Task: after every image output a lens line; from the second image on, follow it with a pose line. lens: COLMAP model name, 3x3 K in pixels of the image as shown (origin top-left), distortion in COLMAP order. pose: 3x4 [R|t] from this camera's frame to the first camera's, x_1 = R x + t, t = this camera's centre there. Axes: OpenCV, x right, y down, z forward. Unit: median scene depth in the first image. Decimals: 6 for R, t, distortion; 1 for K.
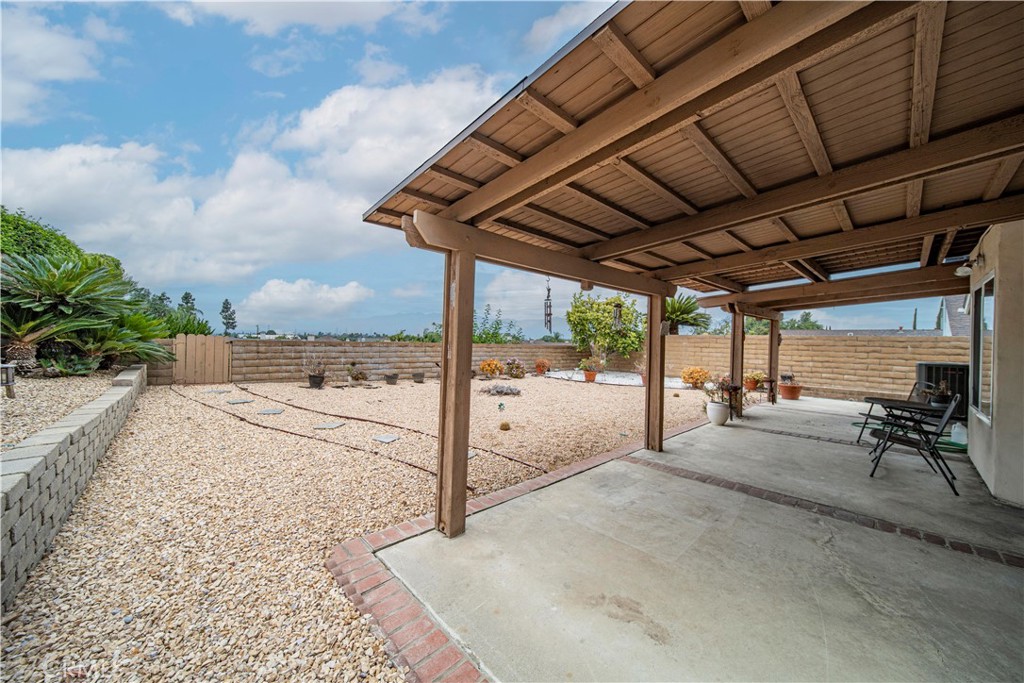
lens RADIAL K [[356.9, 0, 512.0], [0, 356.9, 341.5], [0, 0, 1]] dist [0.000271, -0.000054]
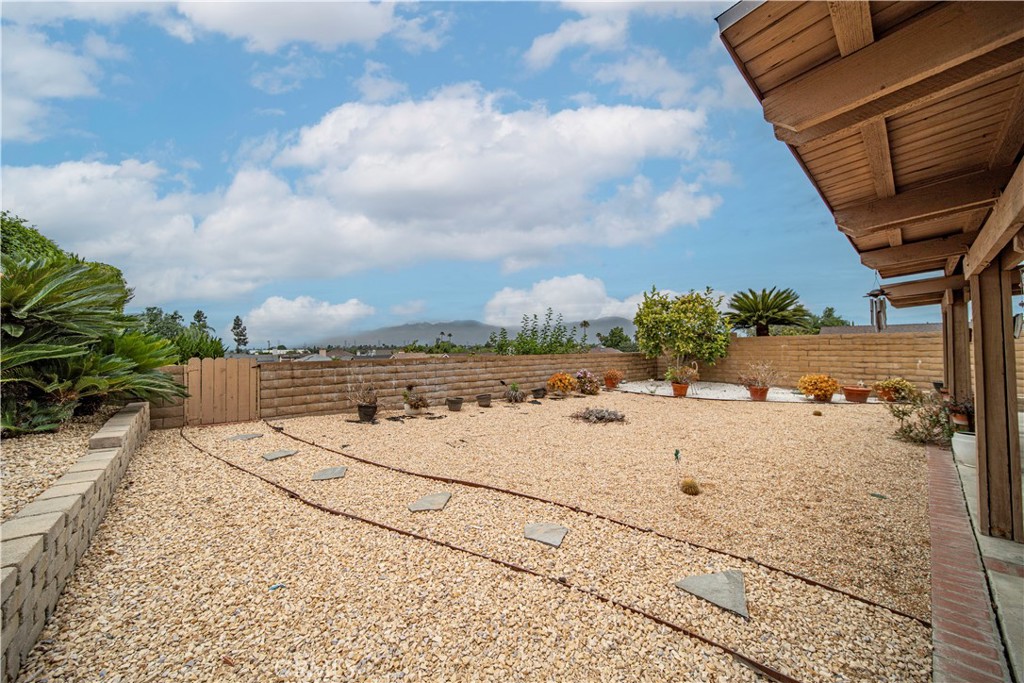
lens RADIAL K [[356.9, 0, 512.0], [0, 356.9, 341.5], [0, 0, 1]] dist [0.000271, -0.000054]
pose [[0.999217, -0.034515, -0.019350, -0.221520], [0.034142, 0.999230, -0.019310, -0.017055], [0.020002, 0.018634, 0.999626, 0.238134]]
